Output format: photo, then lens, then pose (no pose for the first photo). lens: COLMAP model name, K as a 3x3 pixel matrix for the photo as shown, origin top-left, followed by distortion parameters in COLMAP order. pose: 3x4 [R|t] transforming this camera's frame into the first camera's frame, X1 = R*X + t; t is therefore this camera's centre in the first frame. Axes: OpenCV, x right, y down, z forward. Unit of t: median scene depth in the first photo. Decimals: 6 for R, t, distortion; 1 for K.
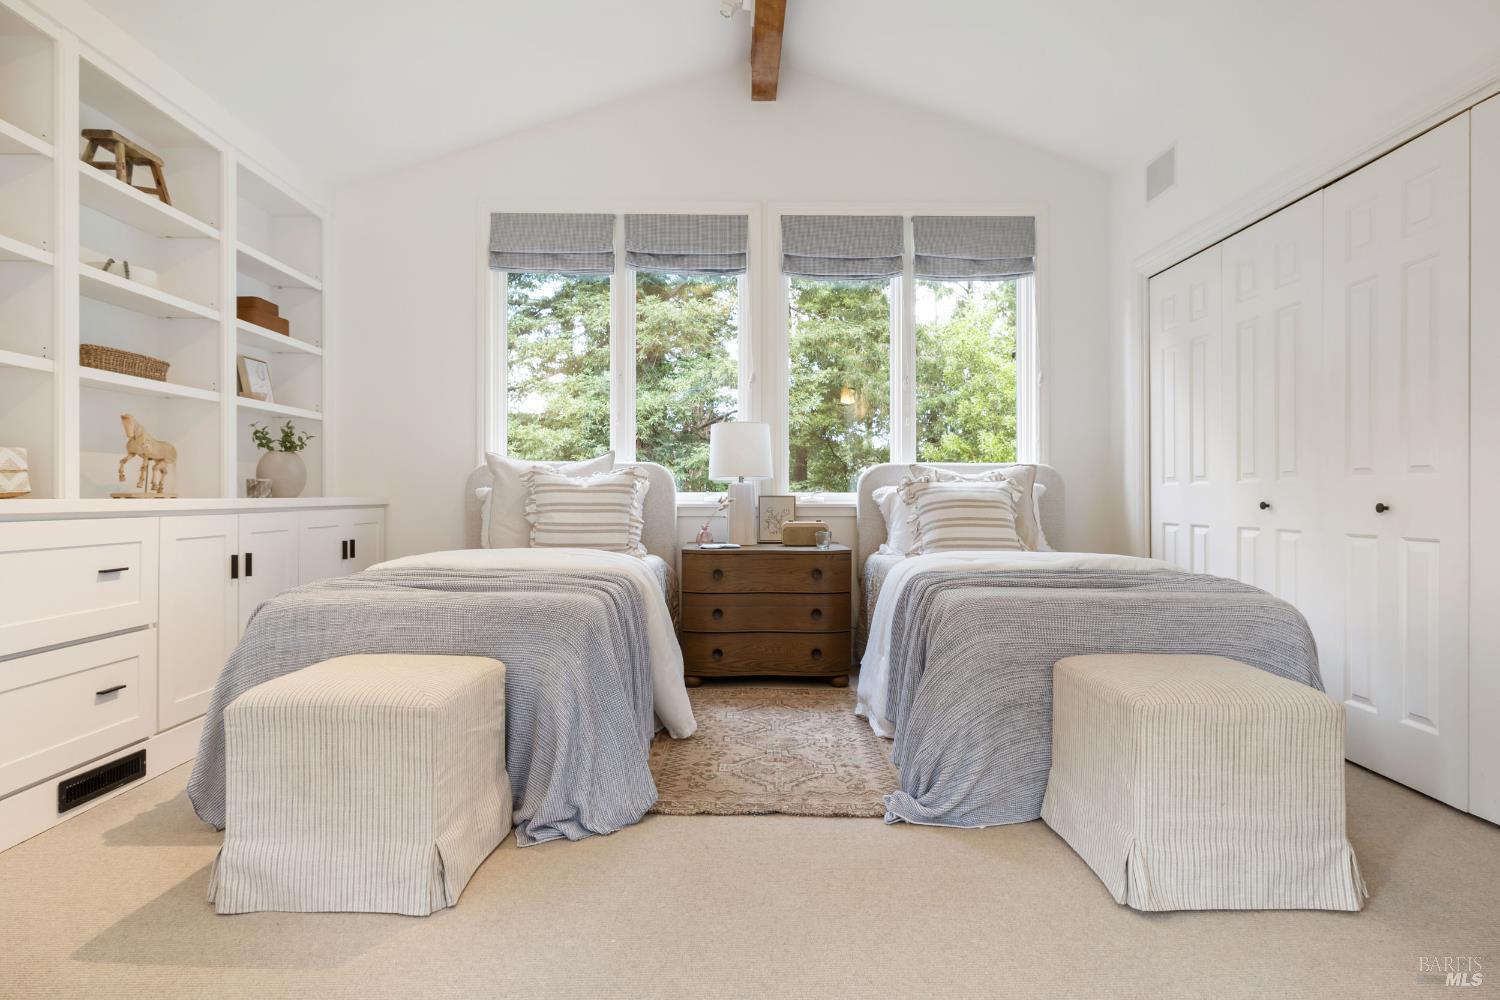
lens RADIAL K [[801.7, 0, 740.0], [0, 801.7, 496.1], [0, 0, 1]] dist [0.000596, 0.001308]
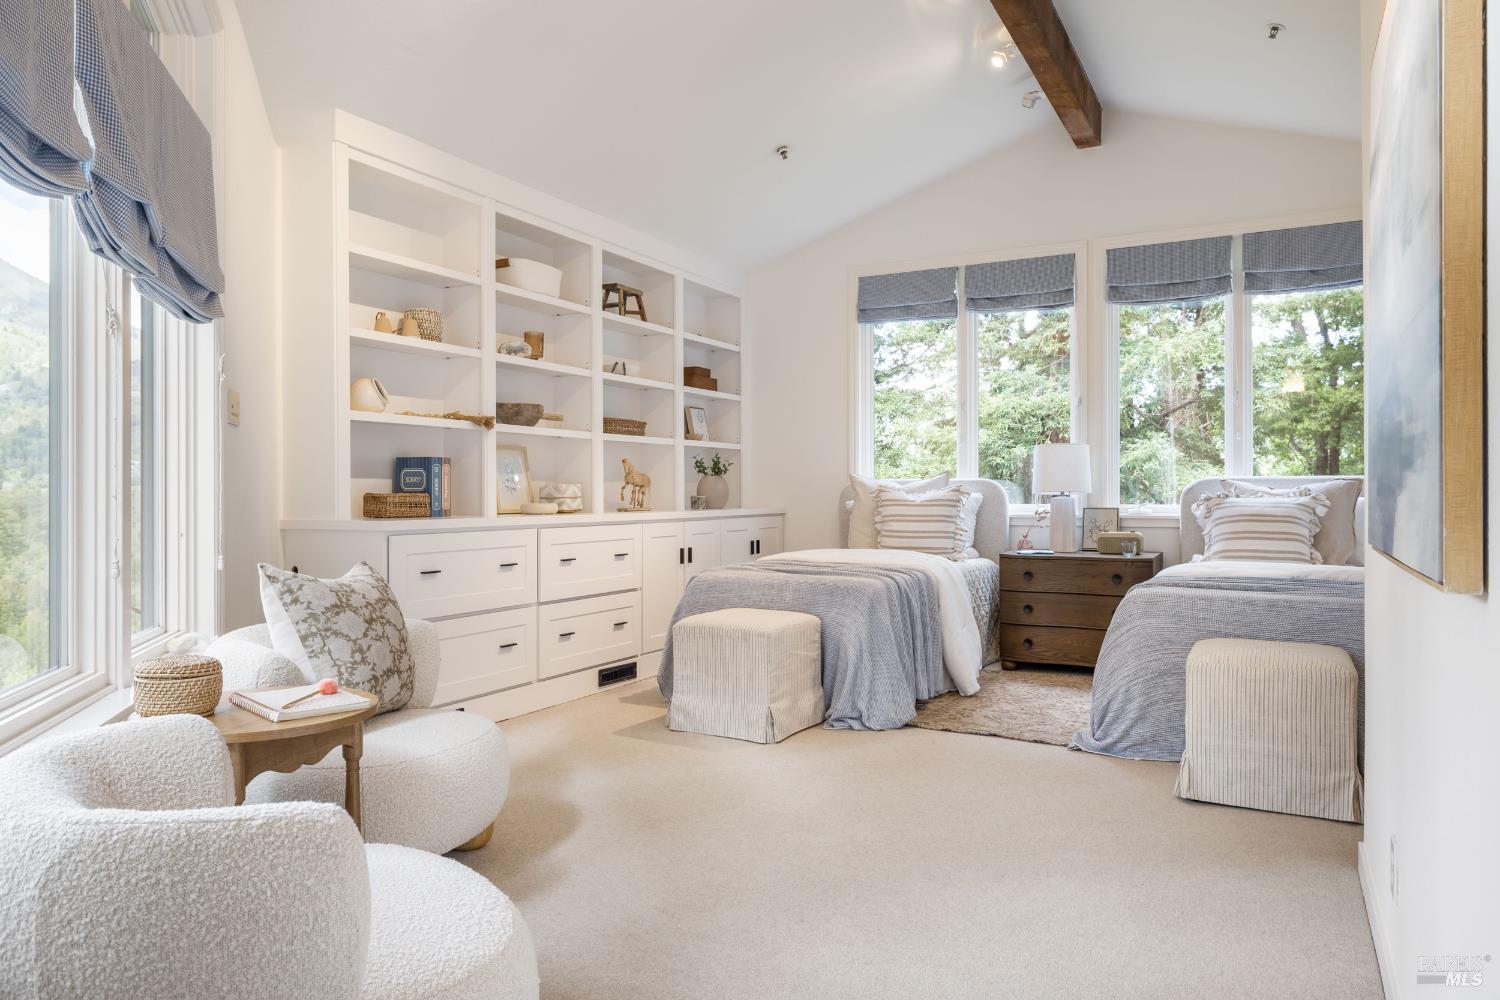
lens RADIAL K [[970.3, 0, 751.0], [0, 970.3, 497.7], [0, 0, 1]] dist [0.007328, 0.000535]
pose [[0.874439, -0.001265, -0.485134, 0.331471], [0.004163, 0.999979, 0.004898, -0.027786], [0.485118, -0.006302, 0.874426, -0.479570]]
